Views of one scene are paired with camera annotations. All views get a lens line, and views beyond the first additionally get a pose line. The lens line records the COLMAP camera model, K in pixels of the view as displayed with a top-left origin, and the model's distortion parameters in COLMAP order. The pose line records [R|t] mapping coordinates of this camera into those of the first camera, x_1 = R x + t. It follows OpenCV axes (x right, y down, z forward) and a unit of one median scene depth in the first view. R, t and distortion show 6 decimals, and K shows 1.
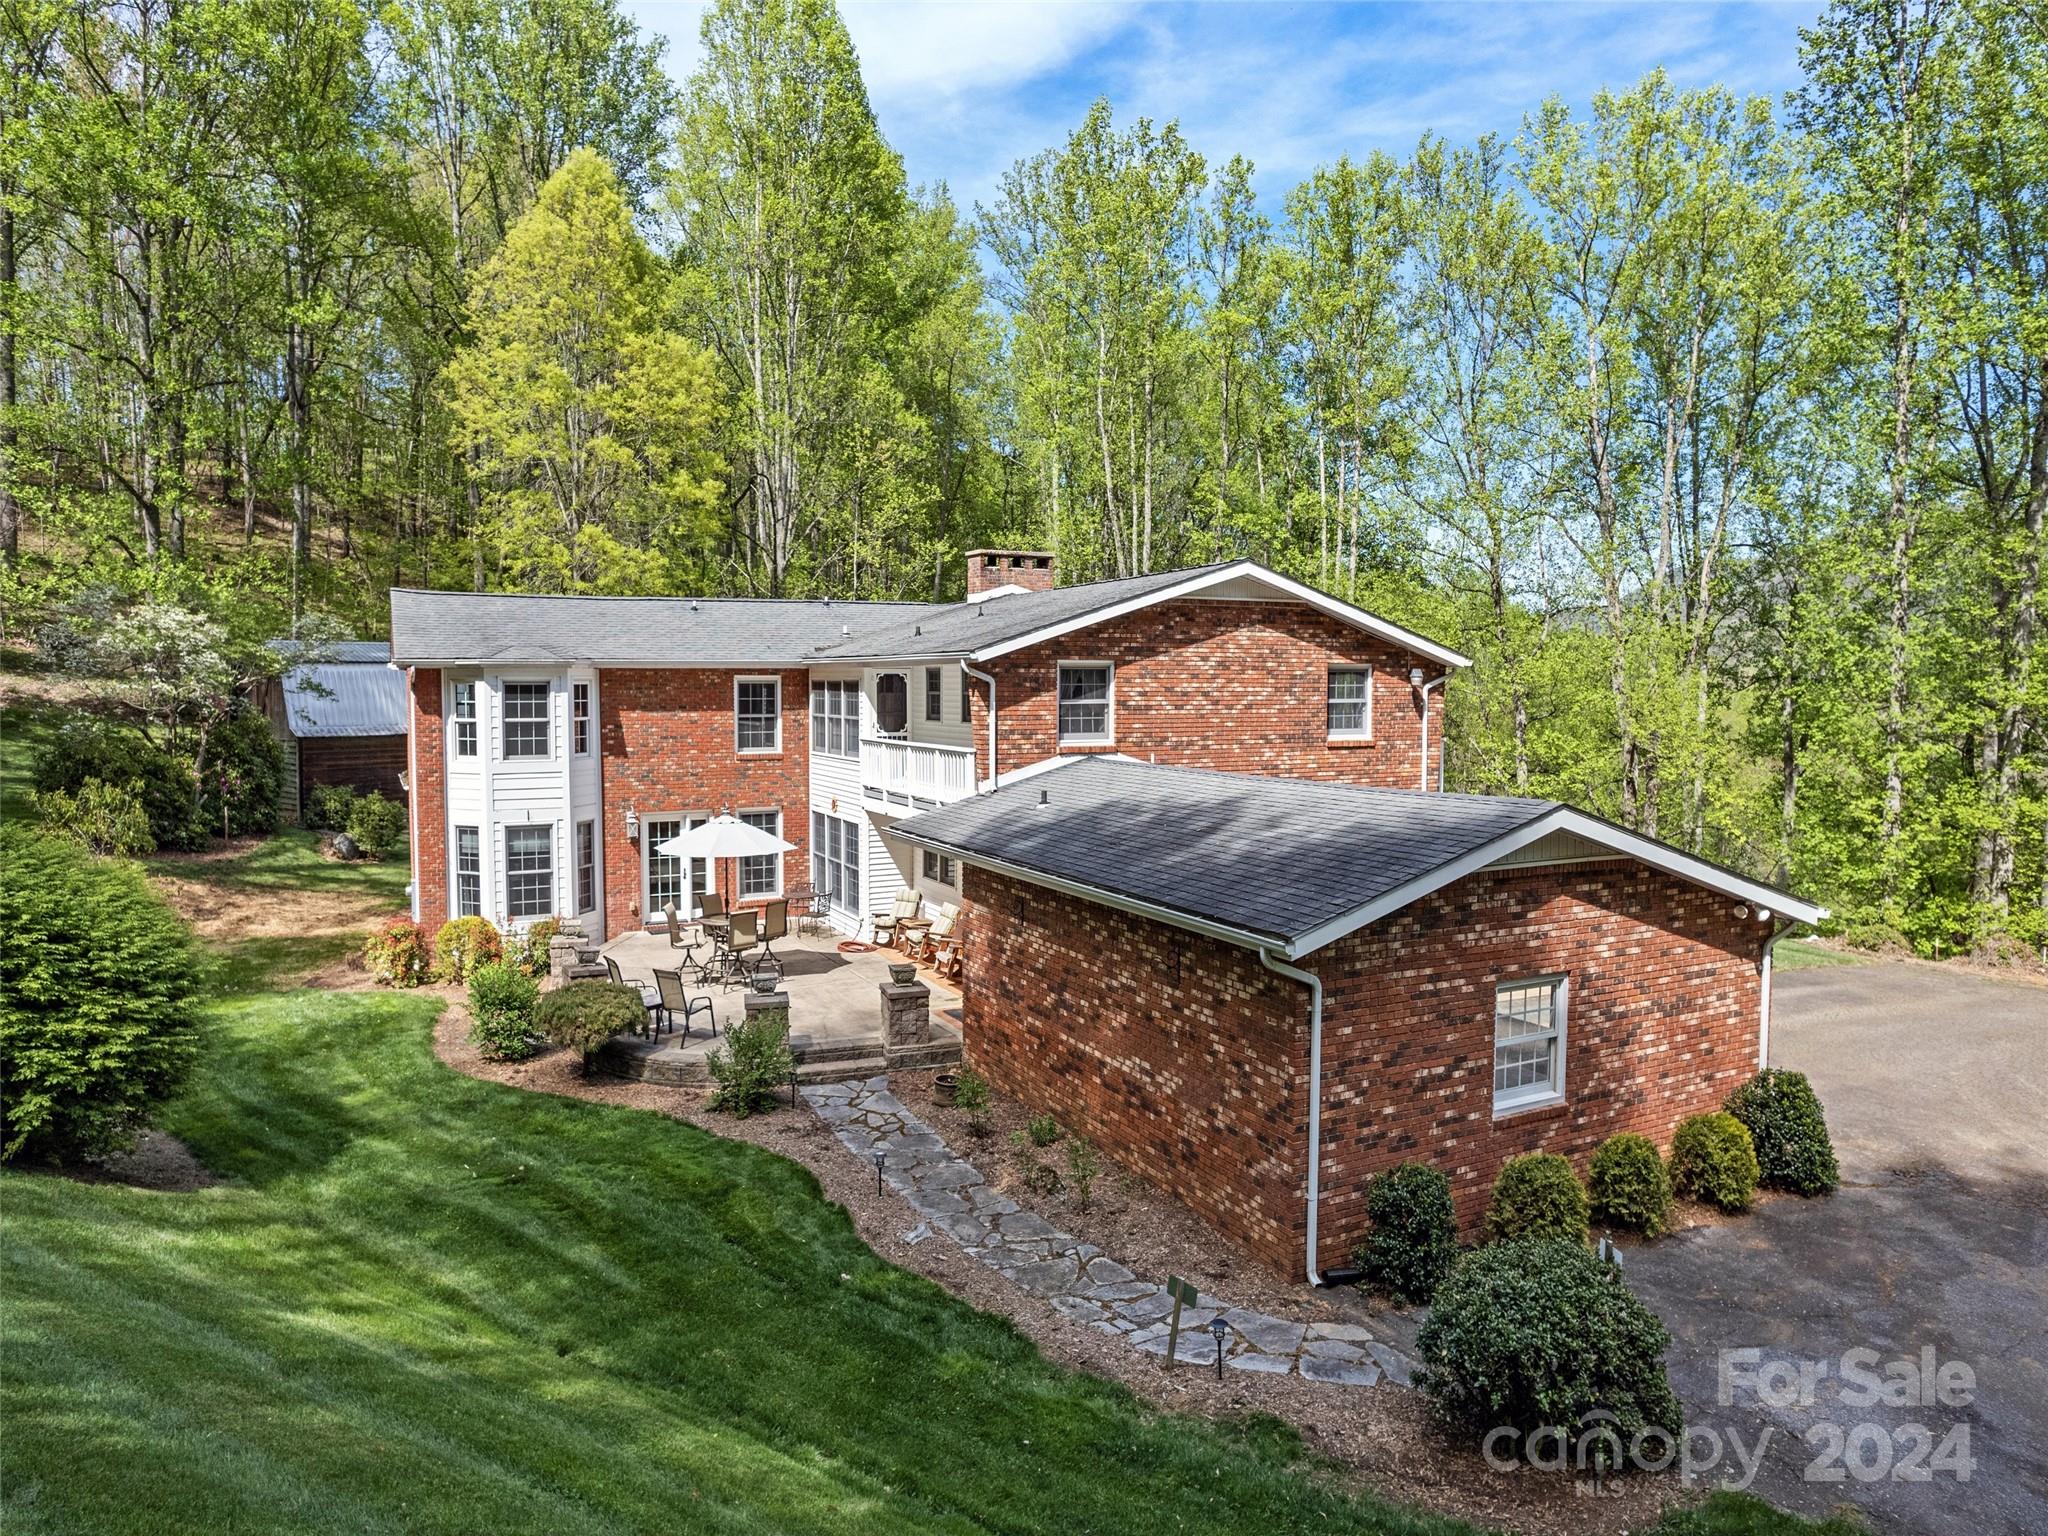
lens RADIAL K [[1312.8, 0, 1027.5], [0, 1312.8, 764.7], [0, 0, 1]] dist [-0.031712, 0.003739]
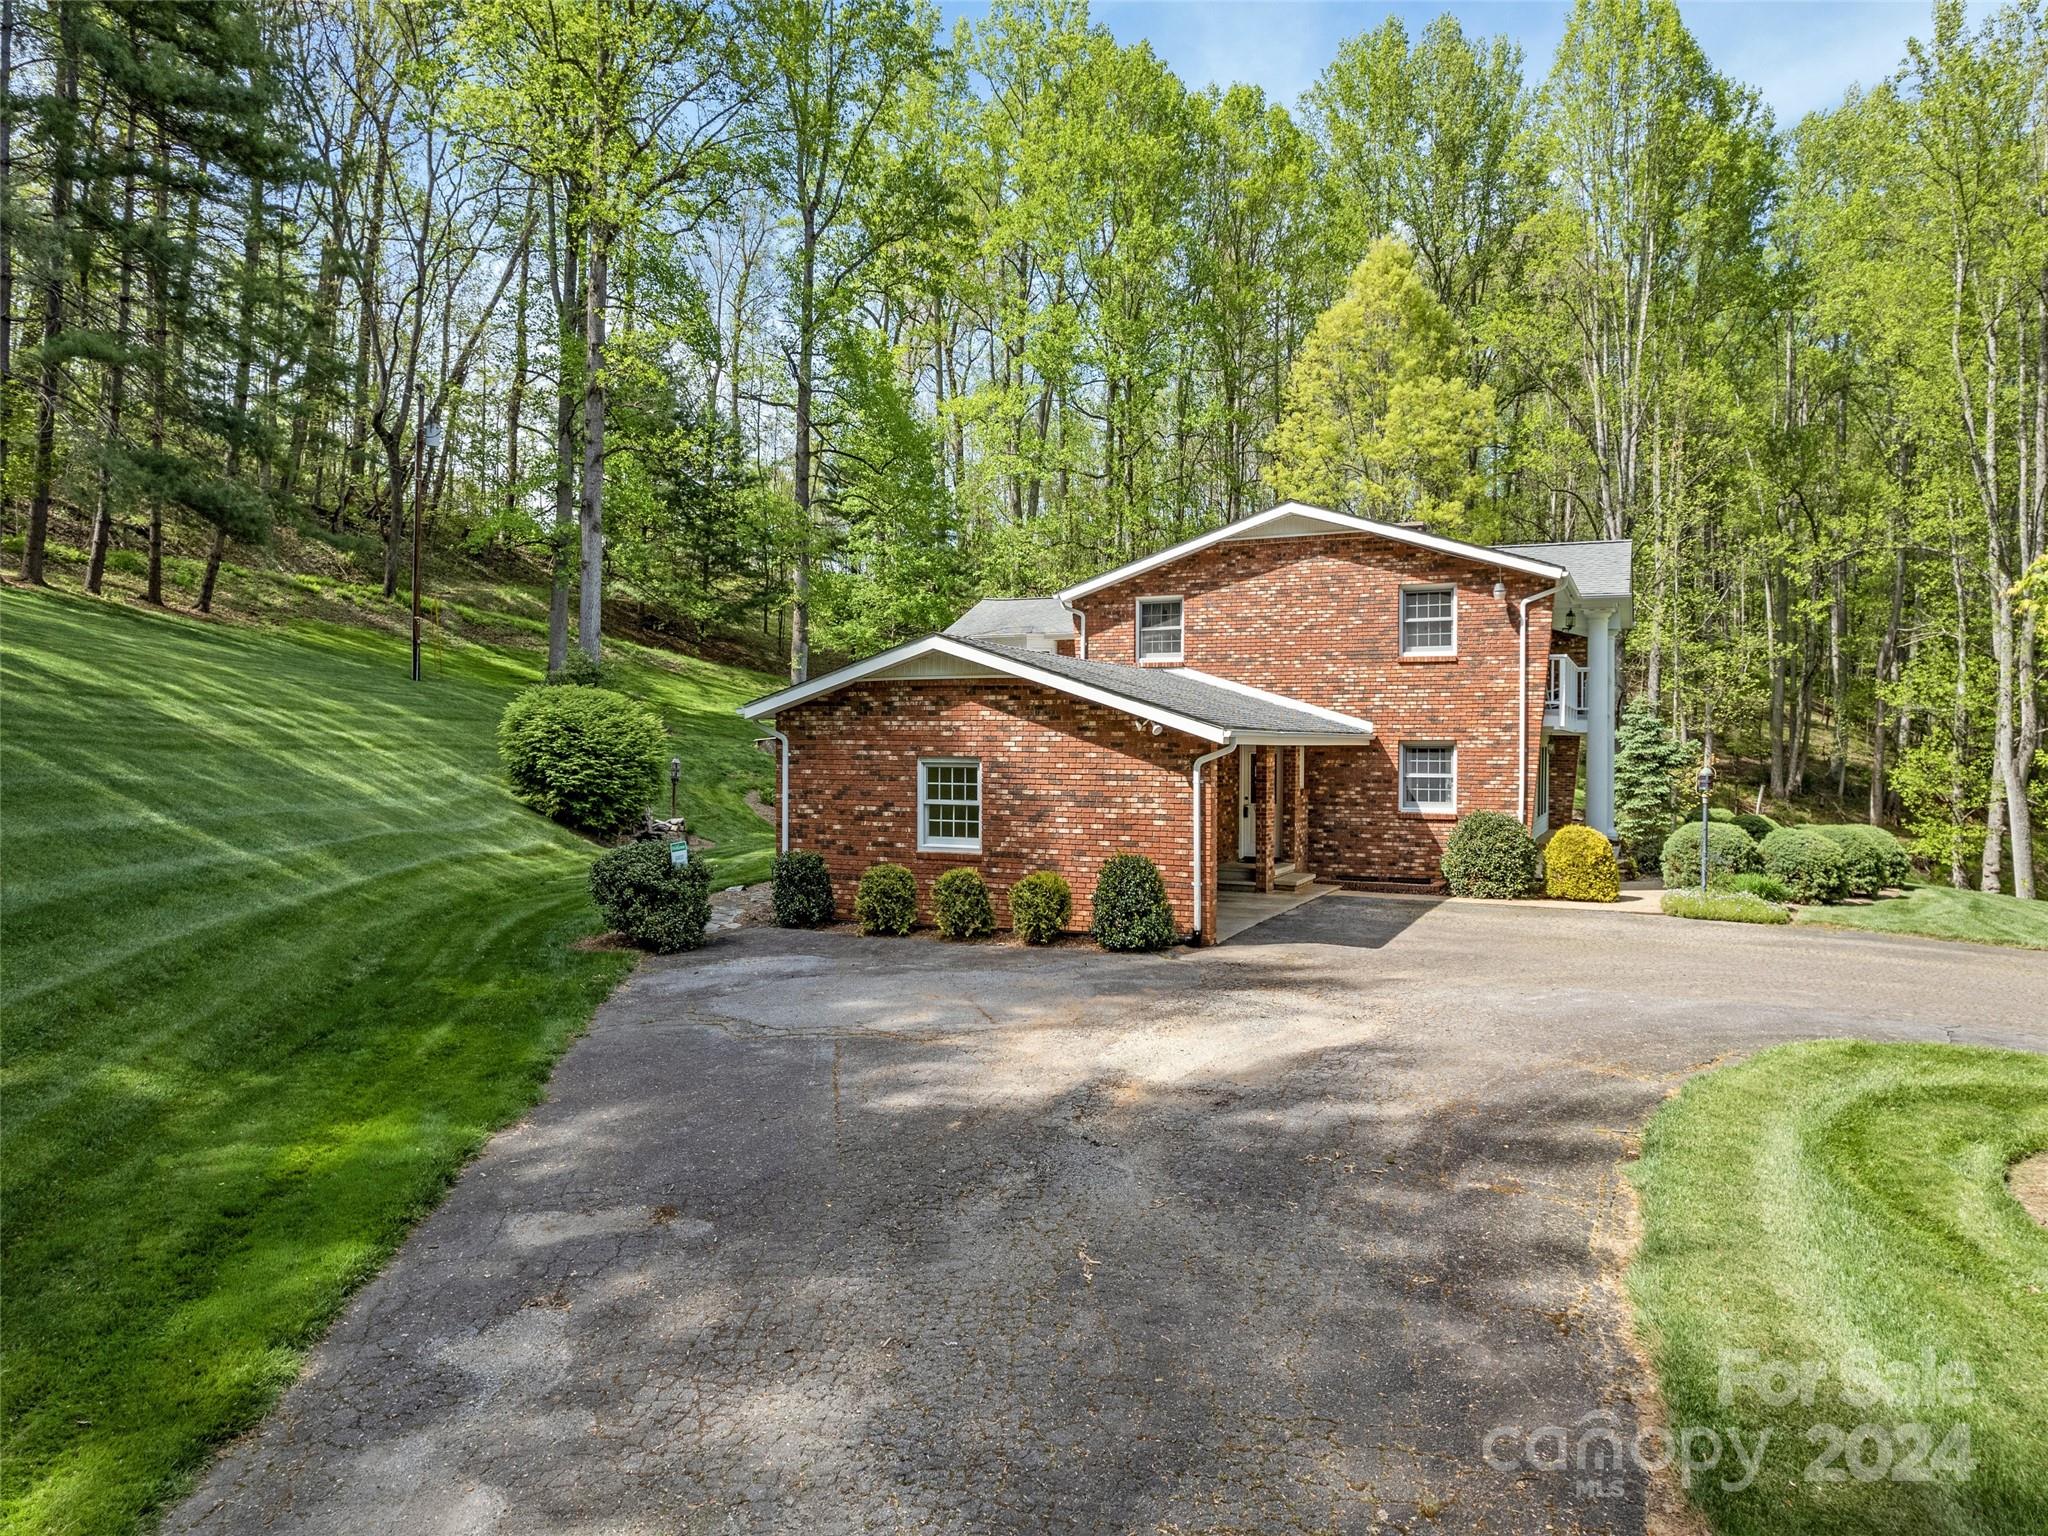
lens RADIAL K [[1312.8, 0, 1028.3], [0, 1312.8, 785.0], [0, 0, 1]] dist [-0.031712, 0.003739]
pose [[0.604391, 0.024150, -0.796322, 0.999830], [-0.054666, 0.998442, -0.011211, 0.128103], [0.794810, 0.050308, 0.604769, 0.123112]]
